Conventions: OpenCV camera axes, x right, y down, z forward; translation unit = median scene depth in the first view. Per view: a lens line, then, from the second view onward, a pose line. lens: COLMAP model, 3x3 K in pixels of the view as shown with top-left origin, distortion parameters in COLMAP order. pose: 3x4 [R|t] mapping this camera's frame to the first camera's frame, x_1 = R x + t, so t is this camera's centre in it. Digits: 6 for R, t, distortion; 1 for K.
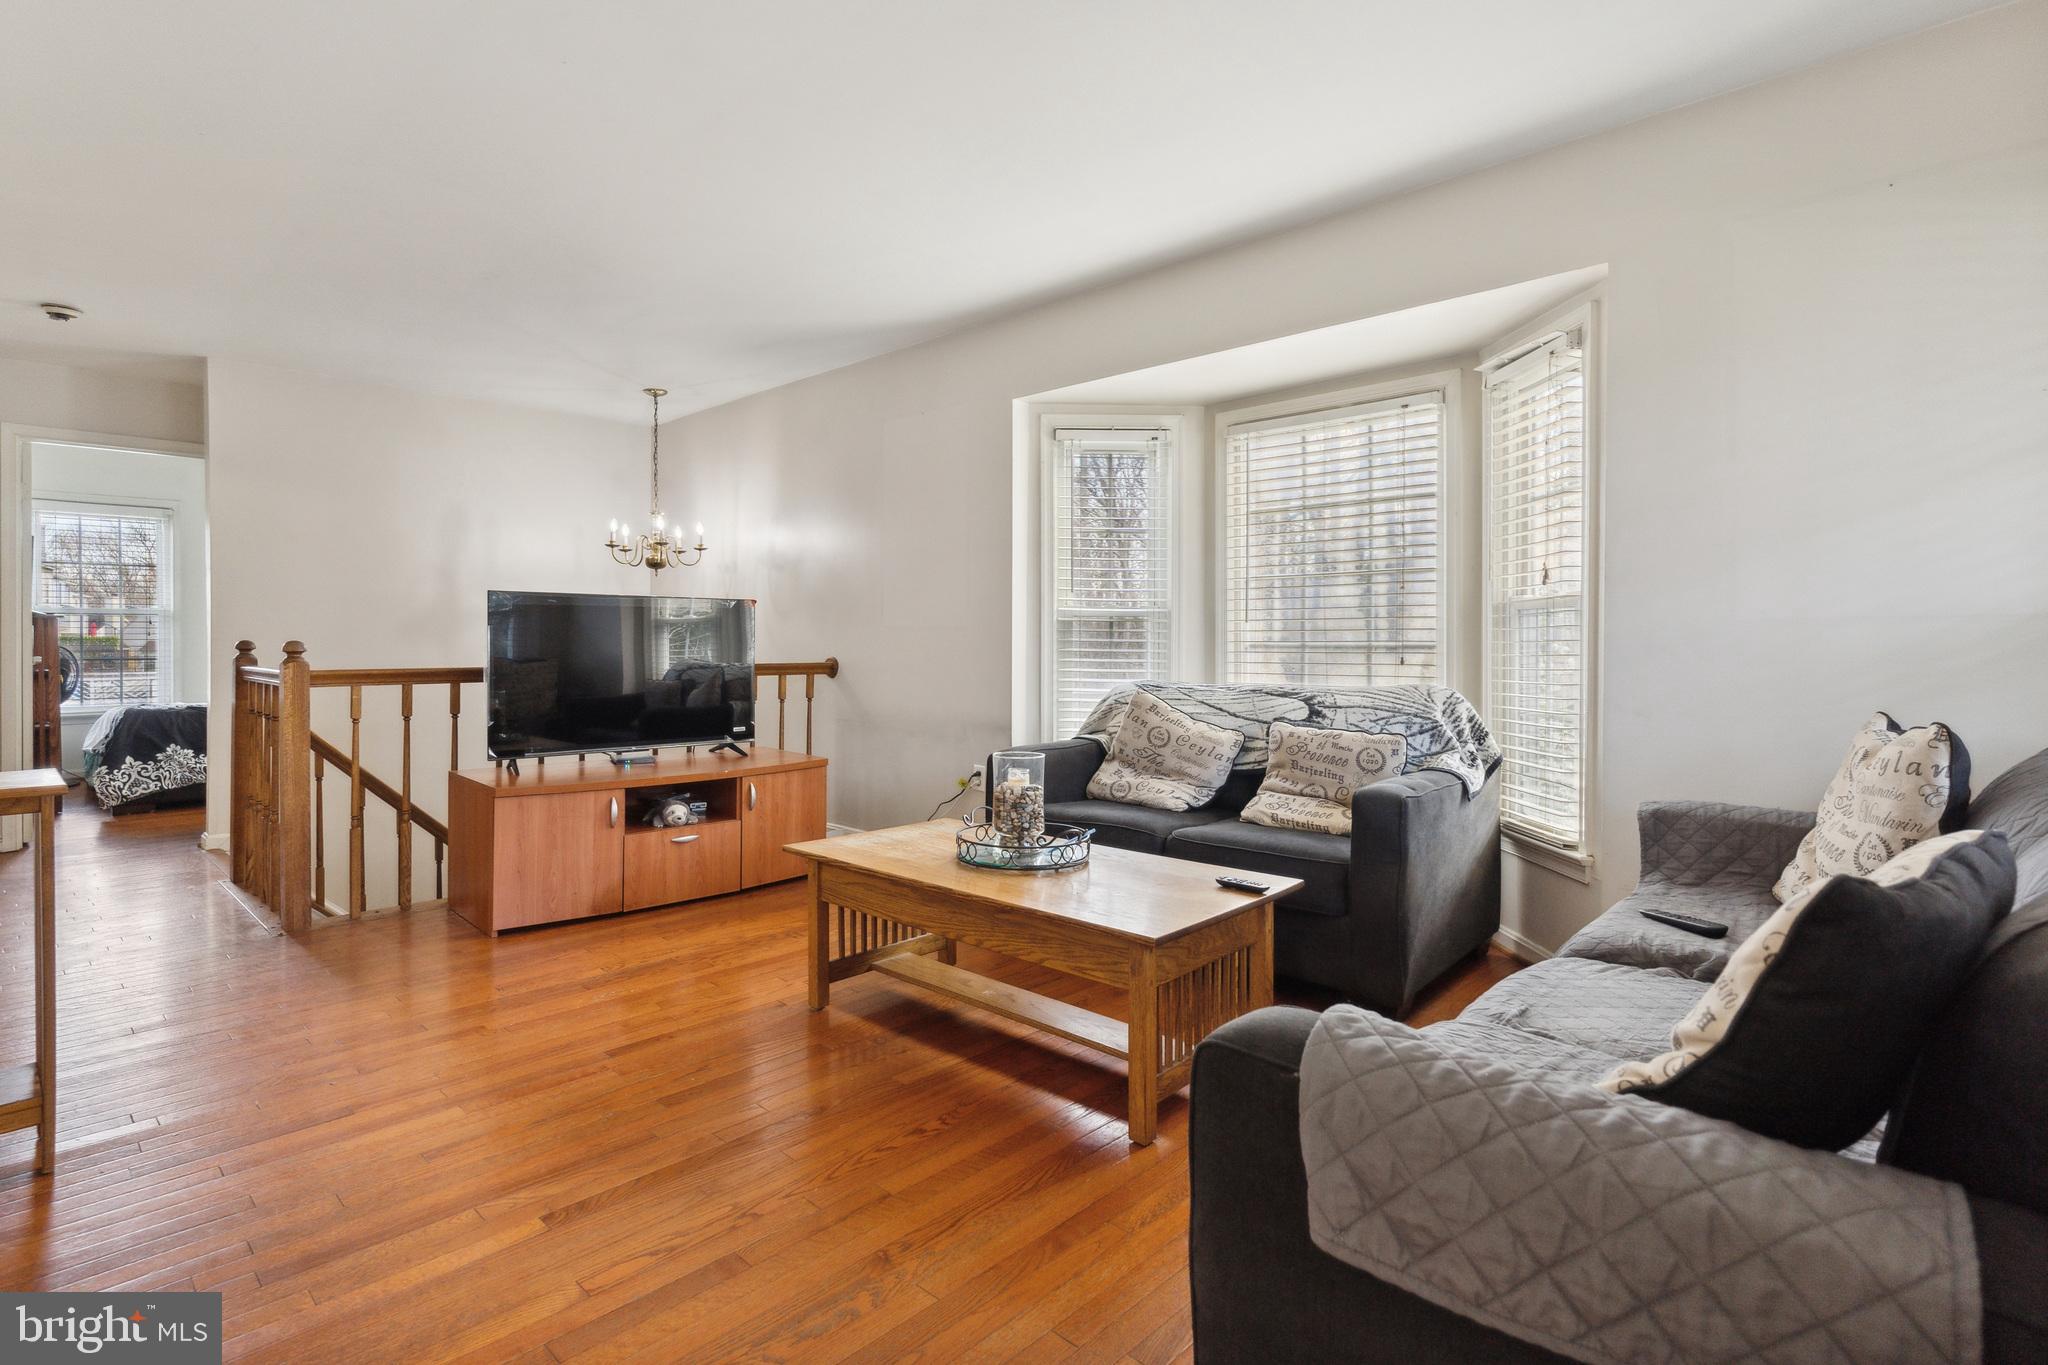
lens RADIAL K [[995.5, 0, 1020.9], [0, 995.5, 672.3], [0, 0, 1]] dist [0.005155, 0.000712]
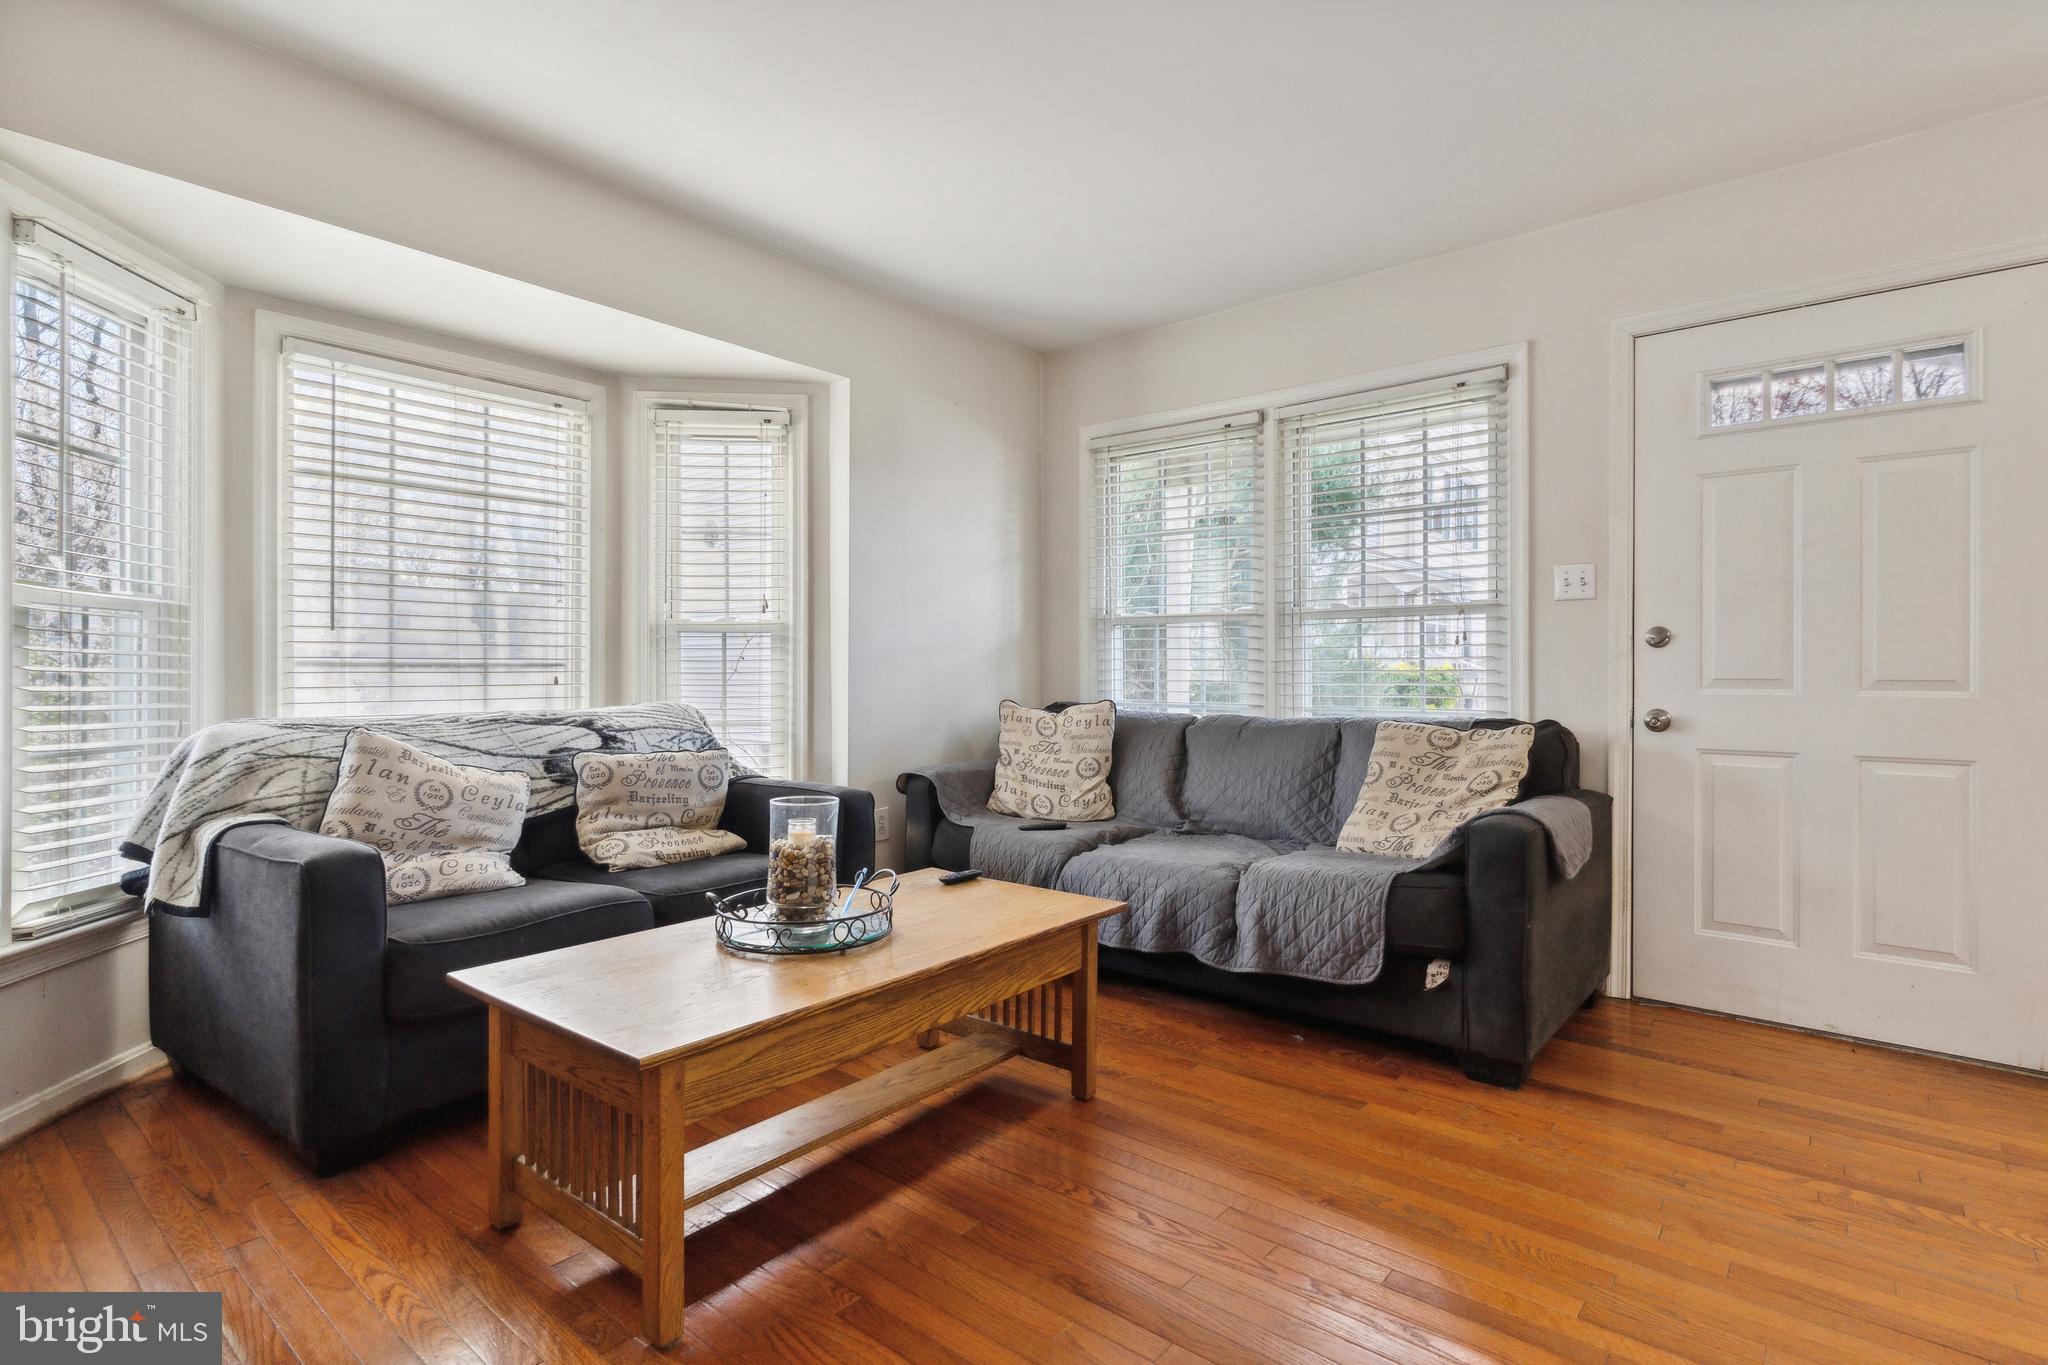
lens RADIAL K [[995.5, 0, 1021.8], [0, 995.5, 672.7], [0, 0, 1]] dist [0.005155, 0.000712]
pose [[-0.067856, -0.000906, 0.997695, -0.581576], [0.028091, 0.999601, 0.002818, -0.009402], [-0.997300, 0.028218, -0.067804, 0.652935]]
